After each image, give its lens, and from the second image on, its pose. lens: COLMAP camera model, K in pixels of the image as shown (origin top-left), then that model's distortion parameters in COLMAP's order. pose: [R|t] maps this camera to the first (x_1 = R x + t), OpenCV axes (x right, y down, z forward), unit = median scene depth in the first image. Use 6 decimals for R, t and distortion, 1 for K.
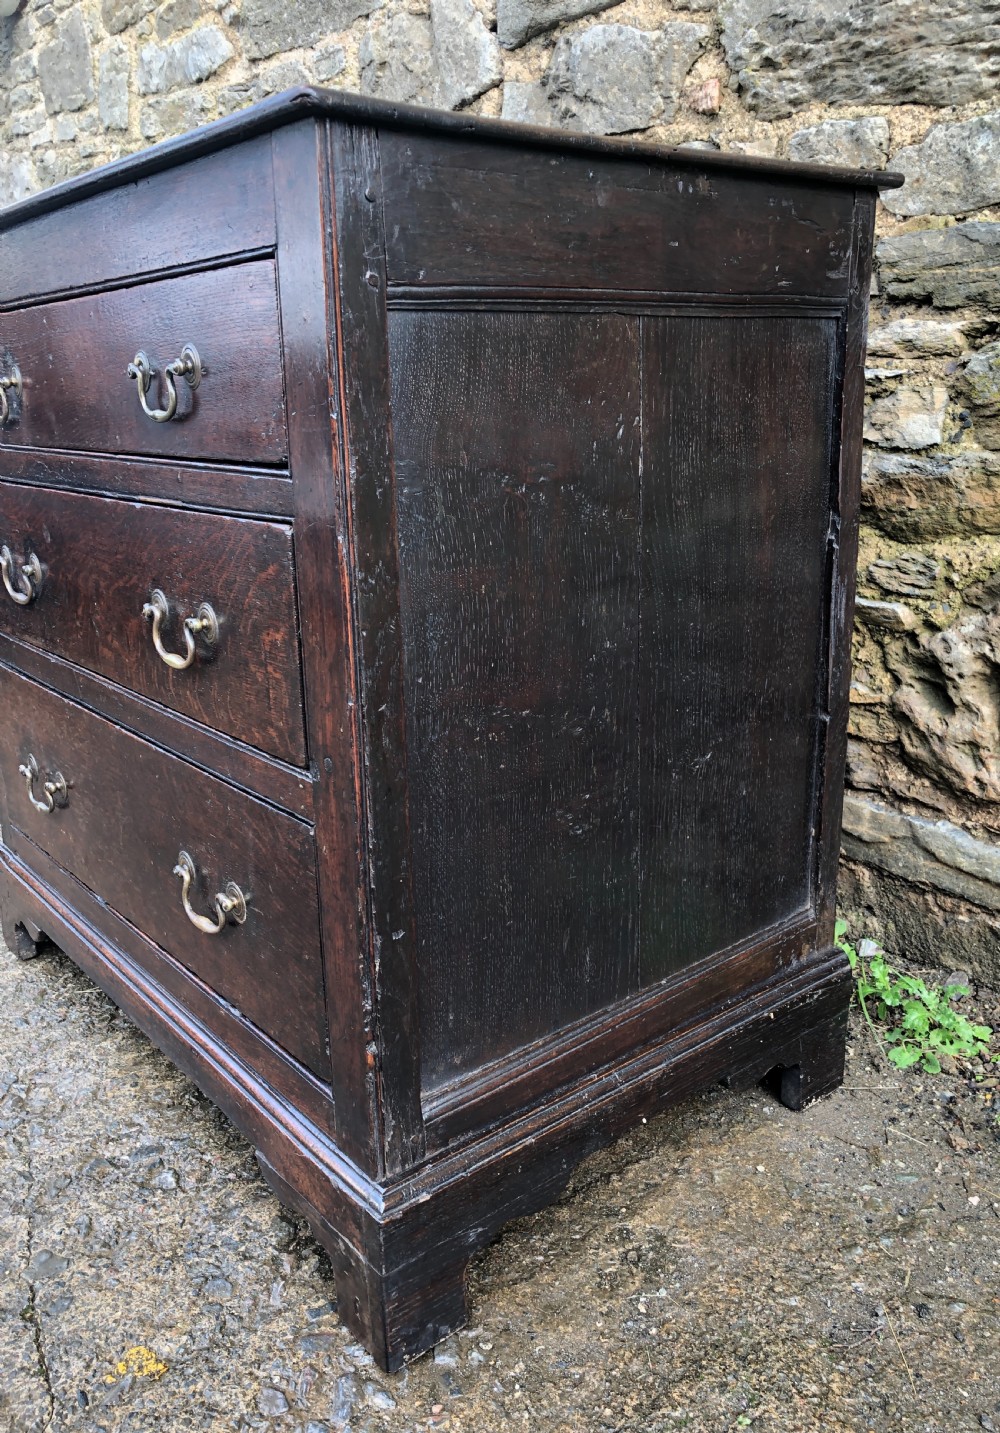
lens RADIAL K [[1166.4, 0, 549.4], [0, 1166.4, 711.3], [0, 0, 1]] dist [0.010527, 0.012256]
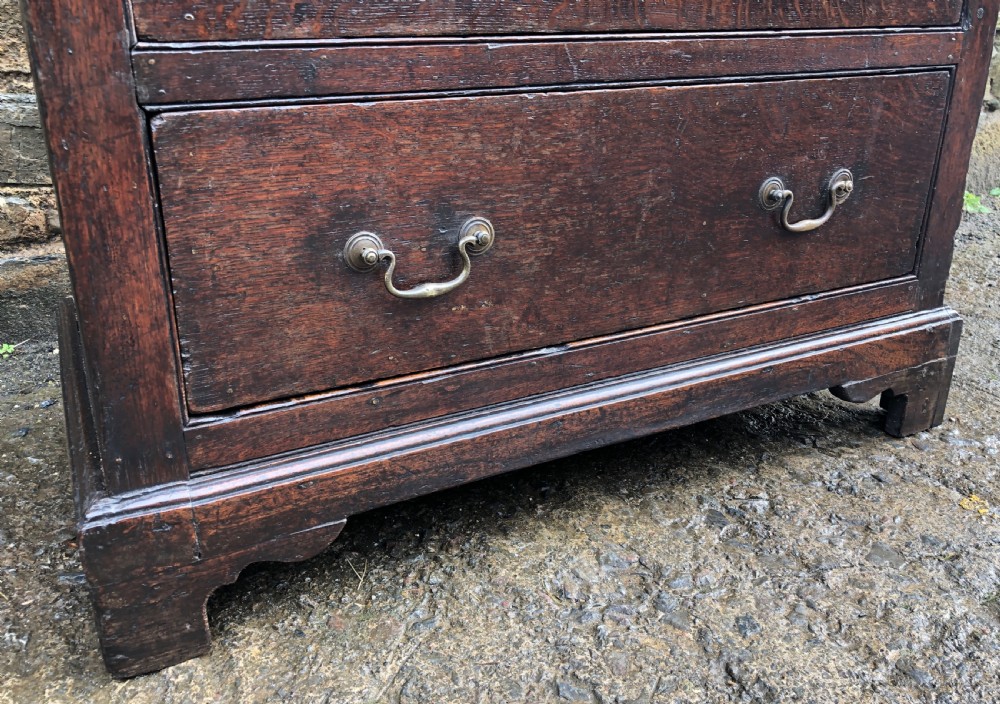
lens RADIAL K [[851.9, 0, 484.7], [0, 851.9, 351.7], [0, 0, 1]] dist [0.004906, 0.015420]
pose [[0.220777, -0.323410, 0.920143, -0.920914], [0.273183, 0.926165, 0.259979, -0.006513], [-0.936284, 0.193970, 0.292826, 0.845955]]
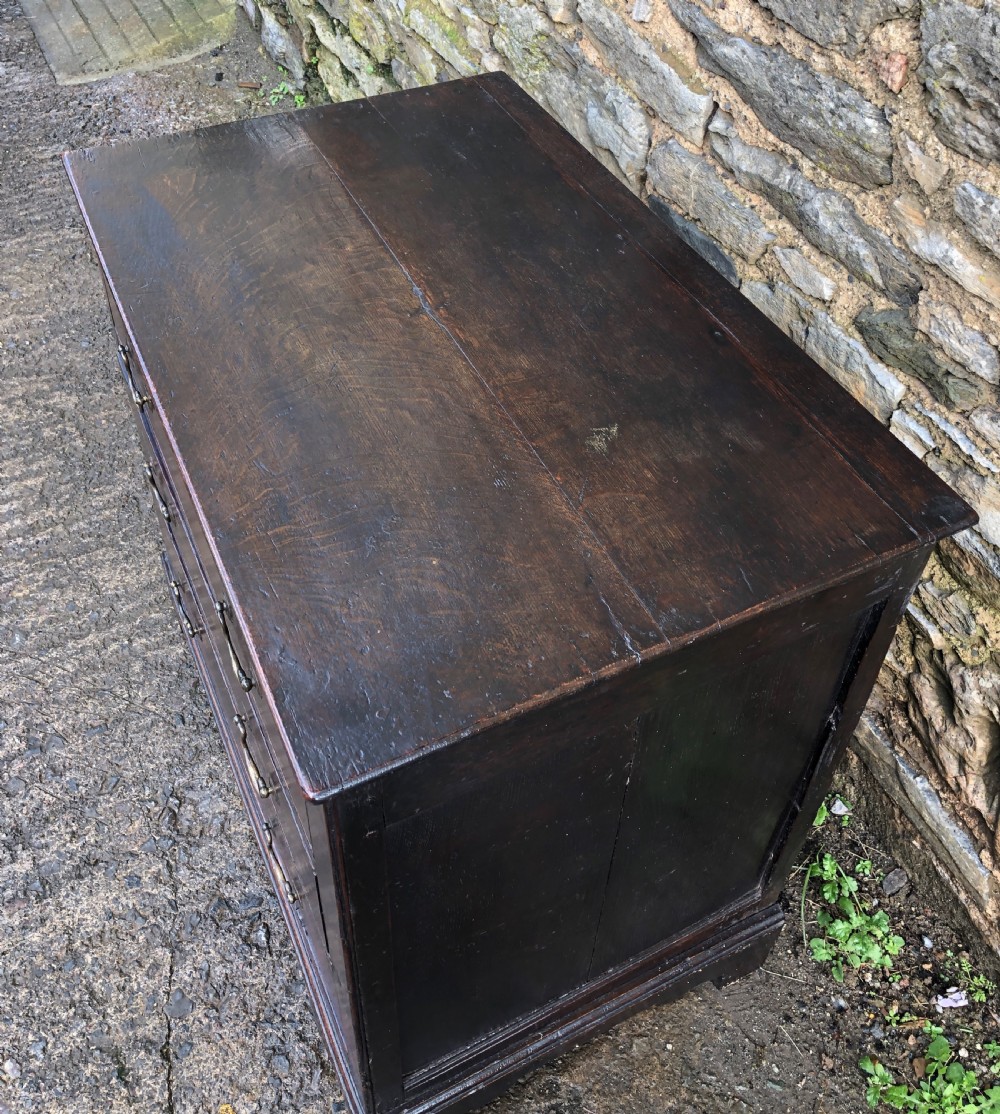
lens RADIAL K [[1107.8, 0, 496.5], [0, 1107.8, 432.9], [0, 0, 1]] dist [0.005497, 0.027912]
pose [[0.967800, 0.199932, -0.152936, 0.036126], [-0.107994, 0.878602, 0.465184, -0.711580], [0.227375, -0.433689, 0.871903, 0.116526]]
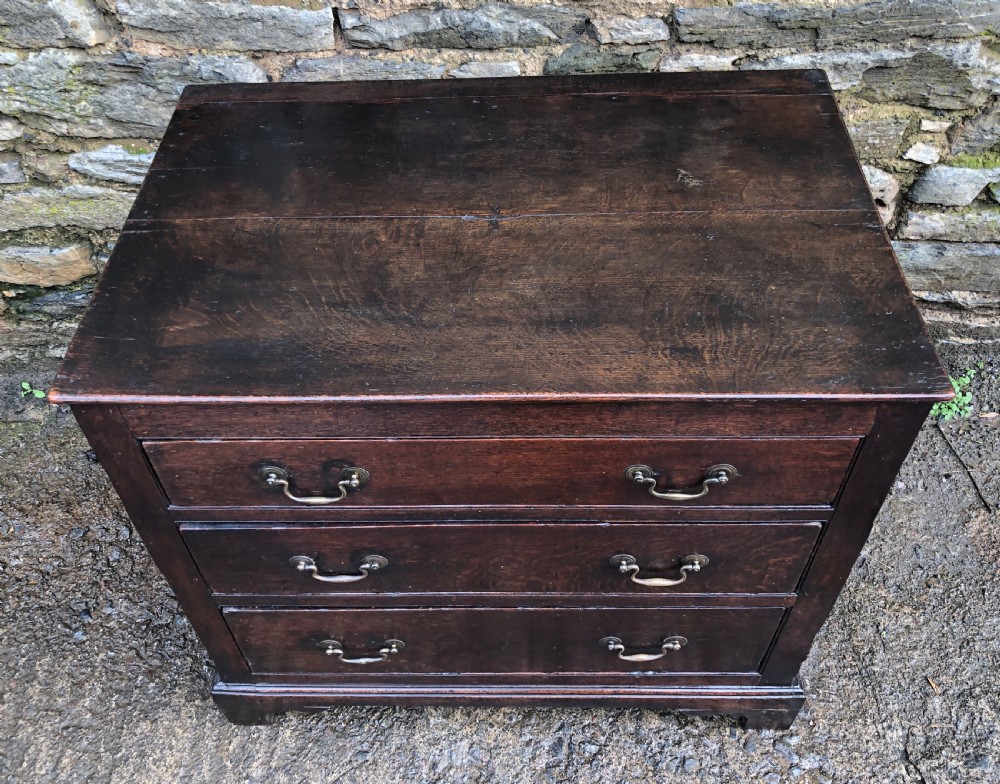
lens RADIAL K [[909.4, 0, 488.7], [0, 909.4, 338.6], [0, 0, 1]] dist [0.039899, -0.043958]
pose [[0.665340, -0.556741, 0.497355, -0.666655], [0.231499, 0.787237, 0.571547, -0.788139], [-0.709740, -0.265136, 0.652666, 0.320945]]
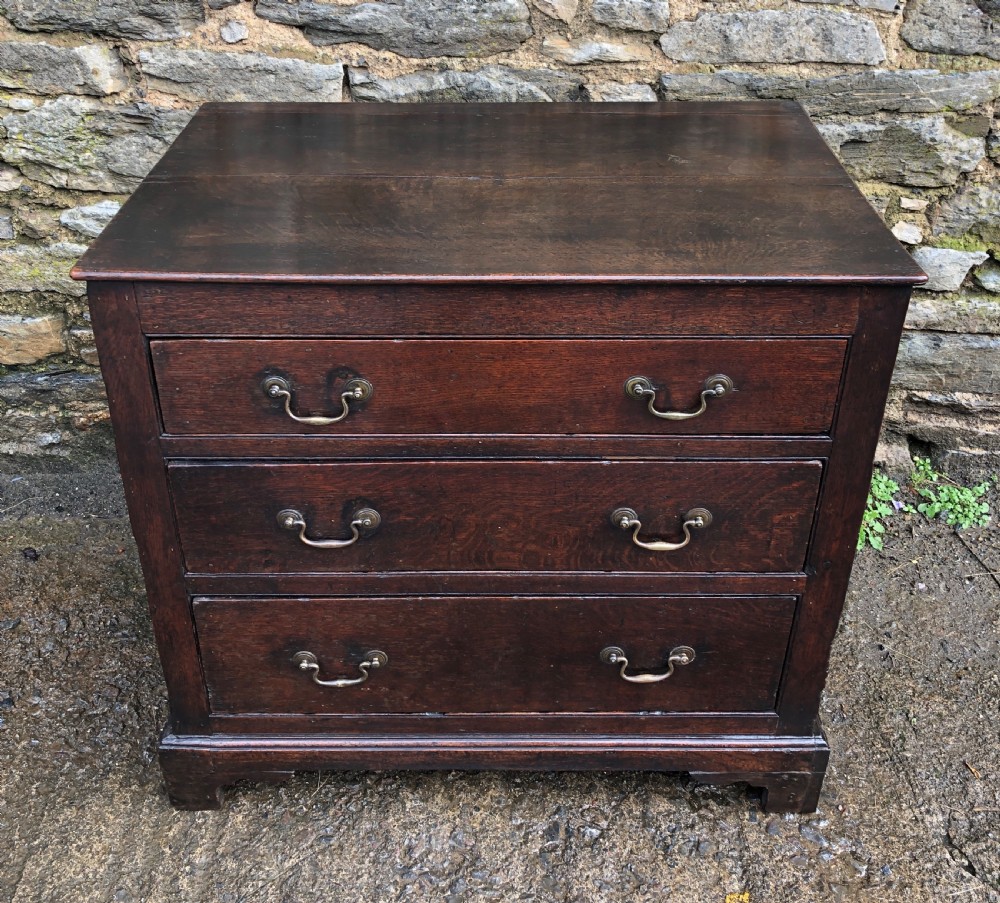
lens RADIAL K [[1068.7, 0, 504.6], [0, 1068.7, 348.2], [0, 0, 1]] dist [0.013612, 0.007455]
pose [[0.649690, -0.369943, 0.664112, -0.948705], [0.195104, 0.925485, 0.324673, -0.574553], [-0.734736, -0.081366, 0.673455, 0.163614]]
